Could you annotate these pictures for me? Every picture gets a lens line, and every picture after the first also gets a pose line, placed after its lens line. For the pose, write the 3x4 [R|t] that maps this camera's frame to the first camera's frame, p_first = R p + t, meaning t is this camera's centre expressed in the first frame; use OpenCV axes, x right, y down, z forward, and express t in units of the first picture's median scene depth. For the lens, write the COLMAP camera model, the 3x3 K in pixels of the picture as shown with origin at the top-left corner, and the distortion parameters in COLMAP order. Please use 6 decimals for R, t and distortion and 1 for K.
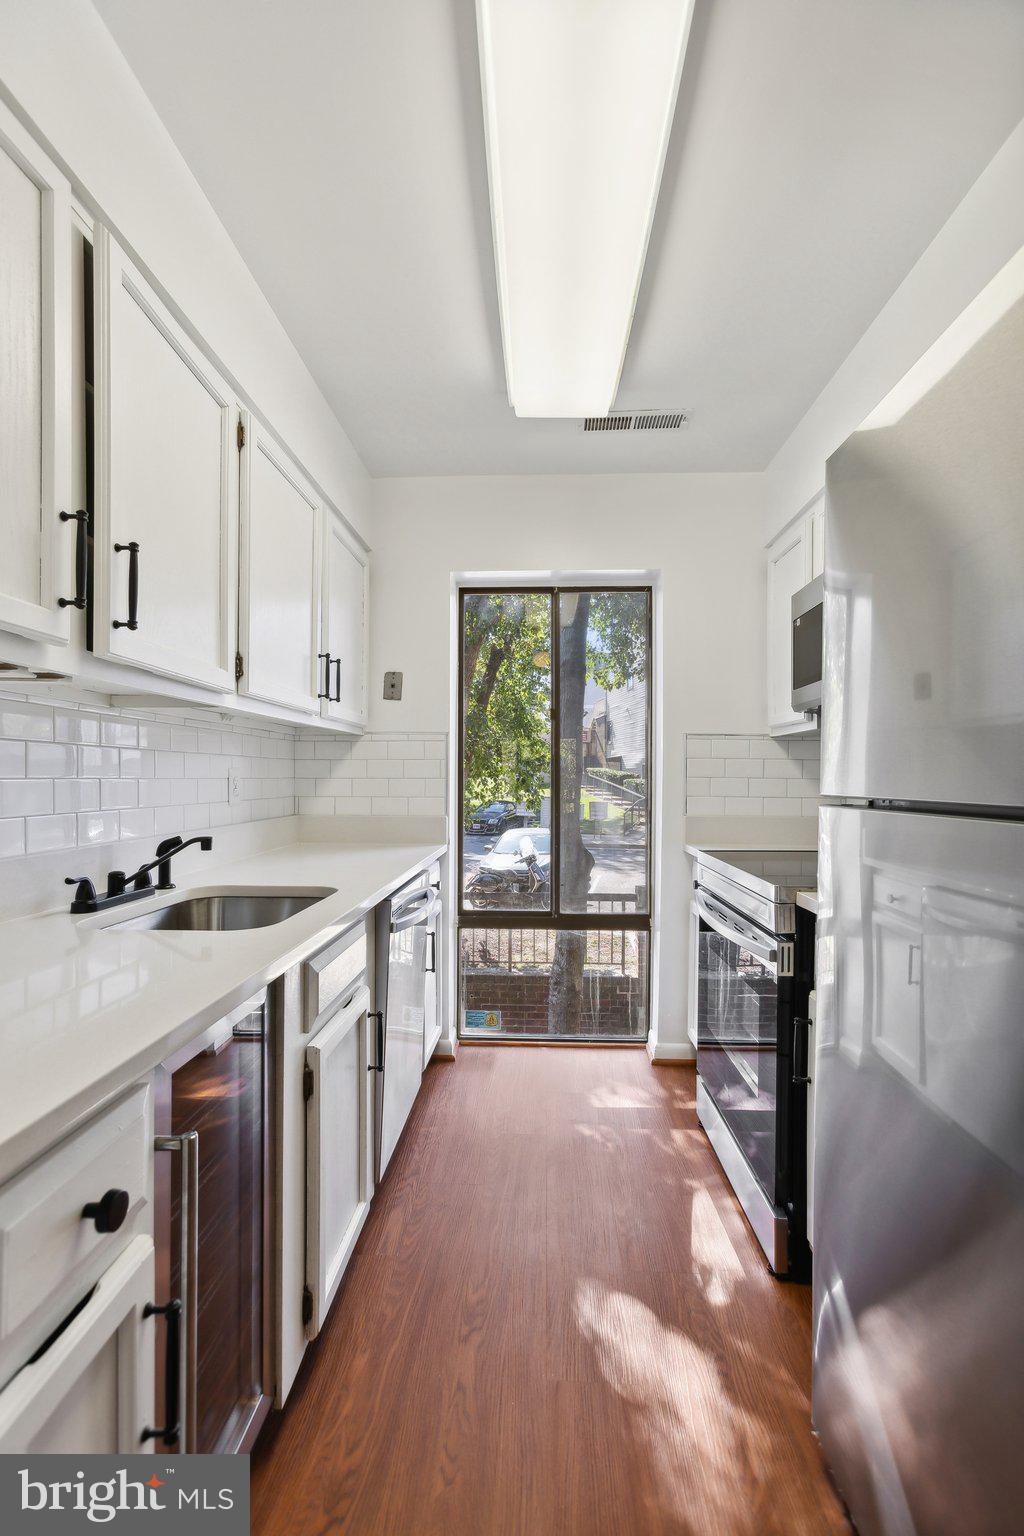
lens RADIAL K [[686.1, 0, 490.0], [0, 686.1, 782.2], [0, 0, 1]] dist [-0.009605, 0.007297]
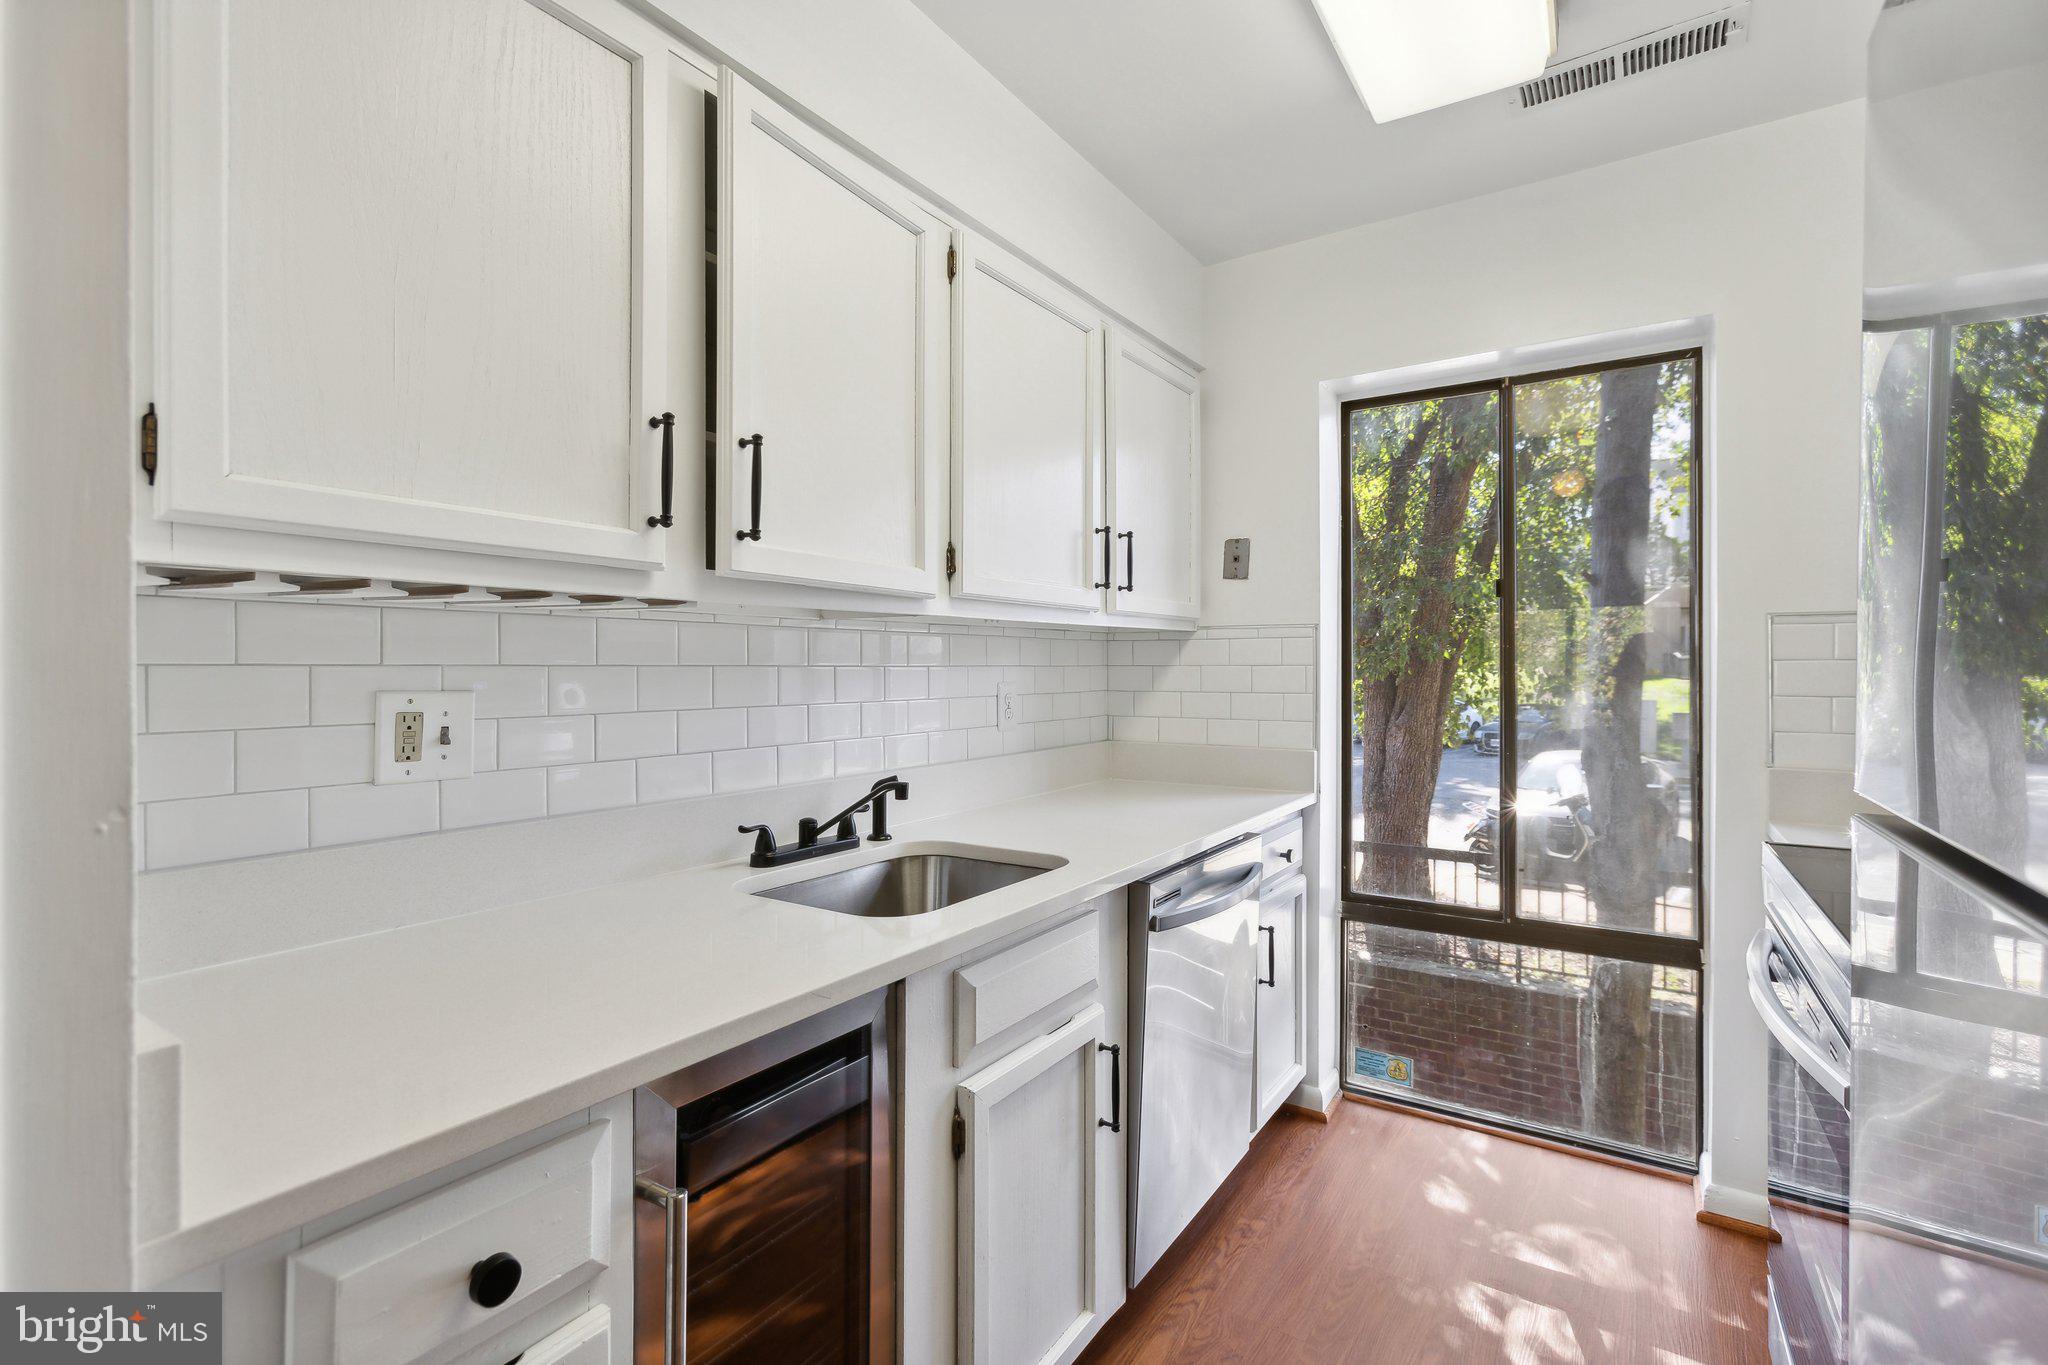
lens RADIAL K [[914.8, 0, 1004.3], [0, 914.8, 670.8], [0, 0, 1]] dist [-0.009605, 0.007297]
pose [[0.861133, -0.004472, -0.508360, 0.157760], [0.003460, 0.999990, -0.002937, -0.031548], [0.508368, 0.000770, 0.861140, 0.106355]]
